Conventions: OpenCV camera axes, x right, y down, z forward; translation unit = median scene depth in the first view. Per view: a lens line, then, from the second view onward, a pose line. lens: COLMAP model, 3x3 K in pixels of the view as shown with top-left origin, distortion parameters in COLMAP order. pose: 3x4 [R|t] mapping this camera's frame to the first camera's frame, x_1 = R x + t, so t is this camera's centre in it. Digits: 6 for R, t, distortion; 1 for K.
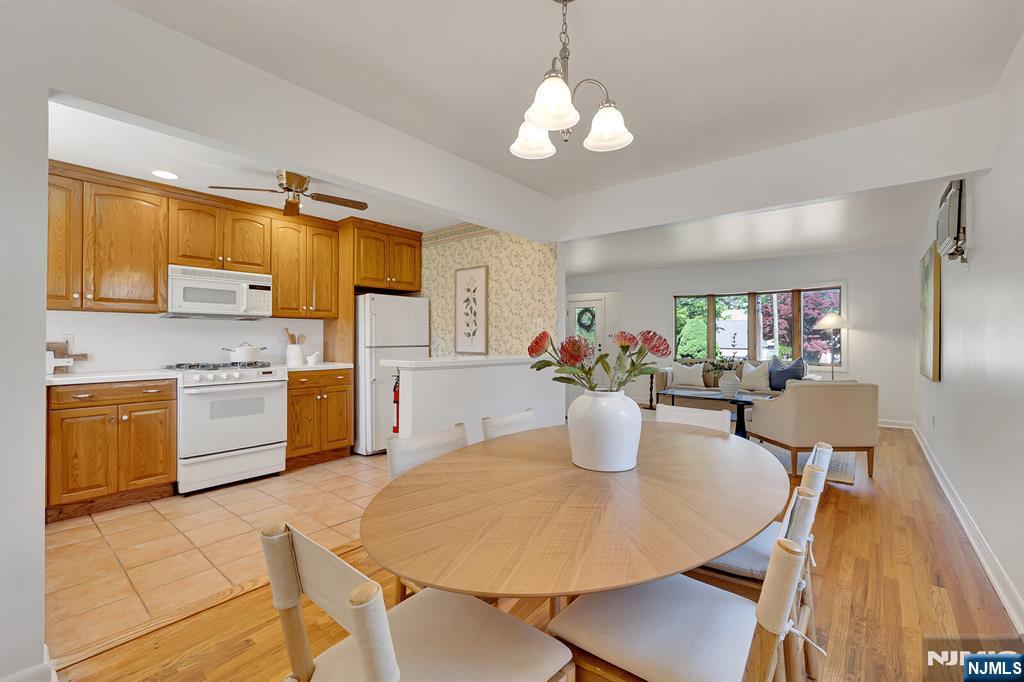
lens RADIAL K [[432.0, 0, 512.0], [0, 432.0, 341.0], [0, 0, 1]] dist [0.001133, 0.000046]
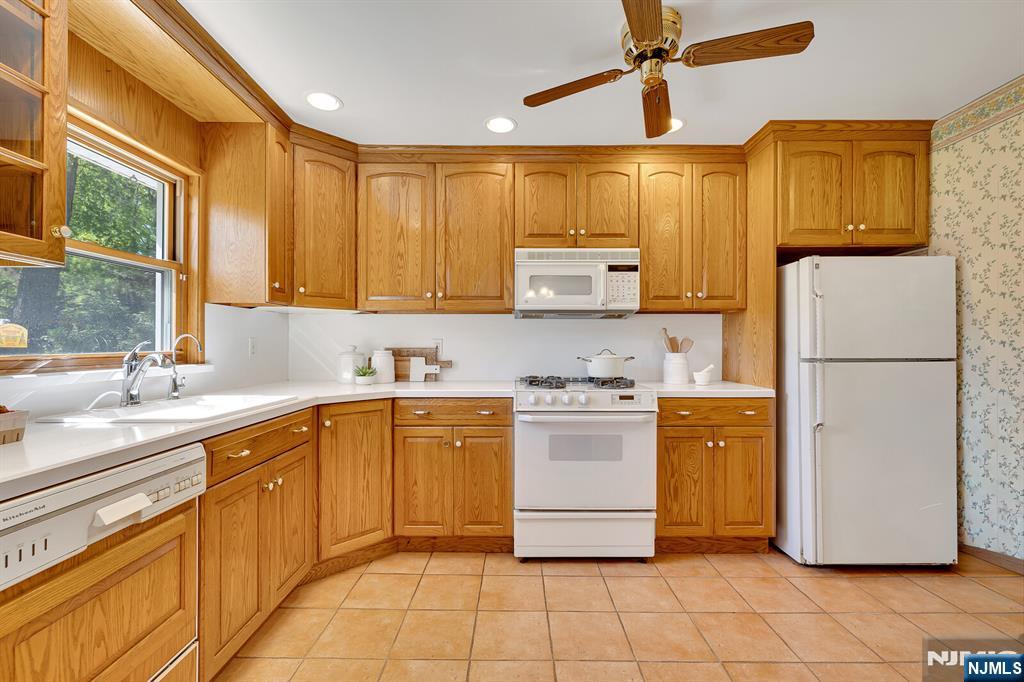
lens RADIAL K [[437.9, 0, 506.6], [0, 437.9, 341.3], [0, 0, 1]] dist [-0.000376, -0.000014]
pose [[0.627247, -0.004478, -0.778807, -0.166600], [-0.004395, 0.999947, -0.009290, -0.002287], [0.778808, 0.009250, 0.627194, 0.434739]]
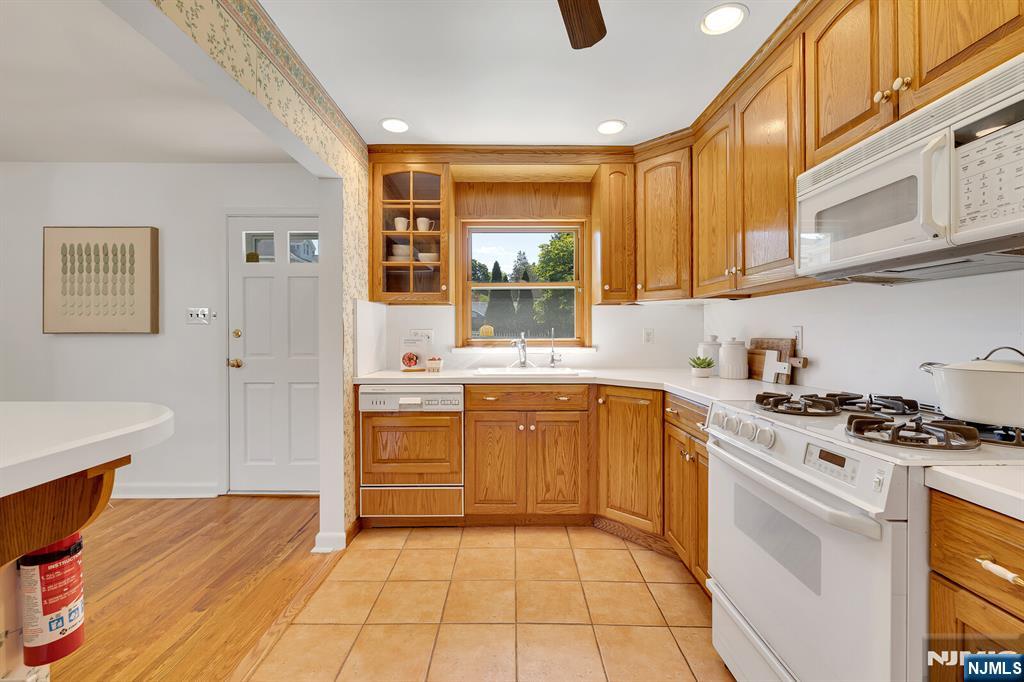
lens RADIAL K [[433.1, 0, 514.2], [0, 433.1, 329.9], [0, 0, 1]] dist [0.000040, -0.000108]
pose [[-0.770063, -0.003913, -0.637956, -0.224571], [-0.000712, 0.999986, -0.005274, -0.005431], [0.637968, -0.003608, -0.770054, 1.021715]]
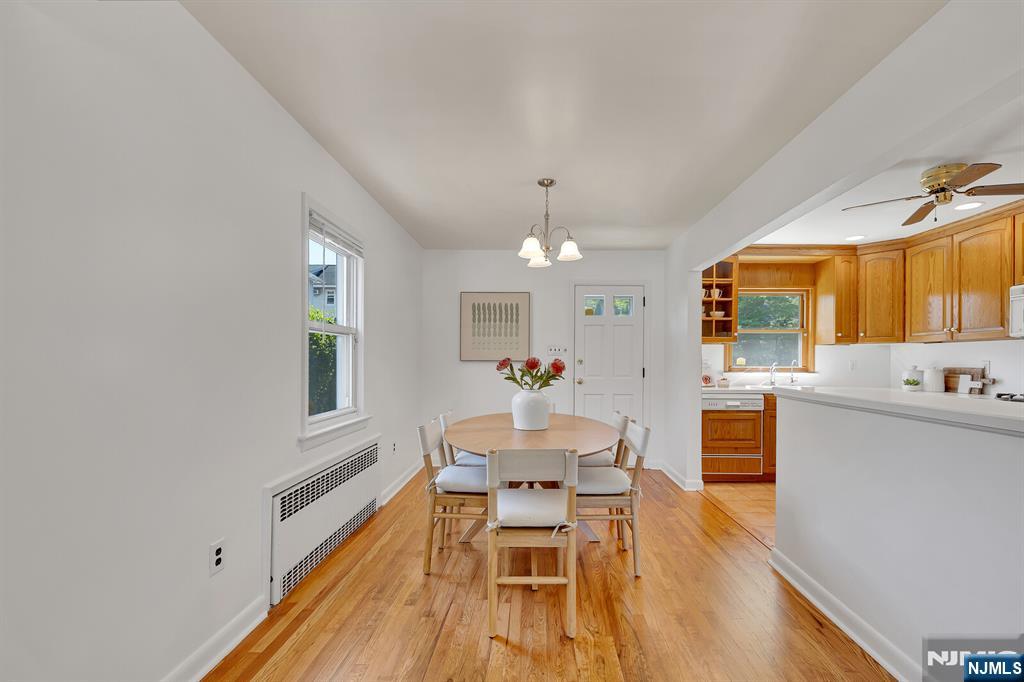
lens RADIAL K [[440.0, 0, 535.3], [0, 440.0, 359.7], [0, 0, 1]] dist [0.002100, 0.000323]
pose [[-0.781487, -0.006643, -0.623886, 0.551800], [-0.008699, 0.999962, 0.000249, -0.007786], [0.623861, 0.005621, -0.781515, 0.970841]]
